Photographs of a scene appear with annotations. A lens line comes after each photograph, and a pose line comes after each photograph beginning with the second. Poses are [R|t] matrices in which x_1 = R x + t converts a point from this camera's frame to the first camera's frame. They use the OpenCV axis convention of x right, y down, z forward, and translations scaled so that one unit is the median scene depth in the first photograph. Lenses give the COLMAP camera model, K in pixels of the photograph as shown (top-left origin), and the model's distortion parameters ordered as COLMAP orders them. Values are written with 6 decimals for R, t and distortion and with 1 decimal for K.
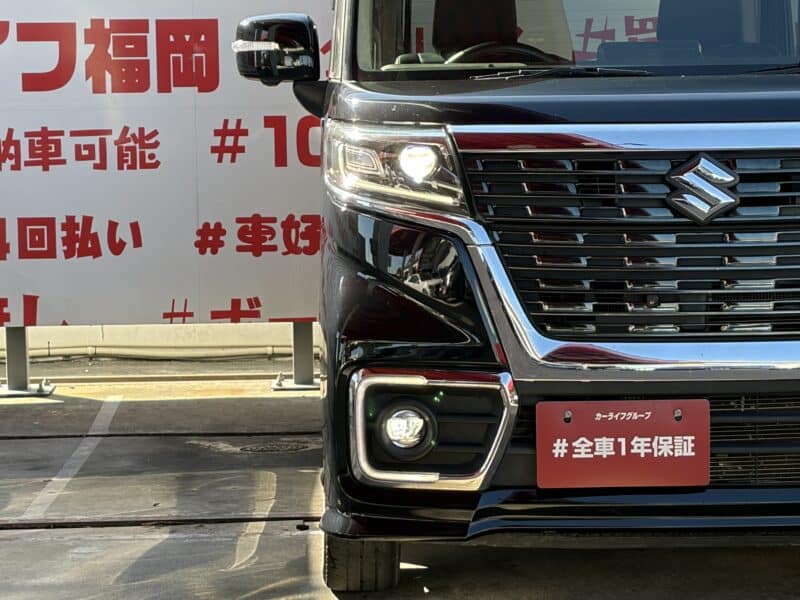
lens RADIAL K [[2453.2, 0, 400.0], [0, 2453.2, 300.0], [0, 0, 1]] dist [0.174466, 1.625498]
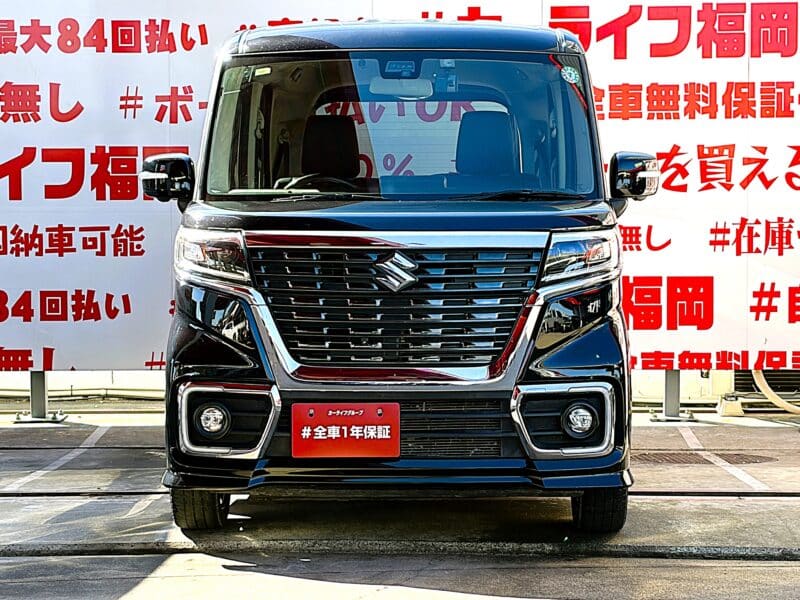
lens RADIAL K [[2102.5, 0, 400.0], [0, 2102.5, 300.0], [0, 0, 1]] dist [0.060587, -0.039706]
pose [[0.999817, 0.011279, -0.015426, 0.062405], [-0.011784, 0.999385, -0.033031, 0.007861], [0.015044, 0.033206, 0.999335, -0.159380]]
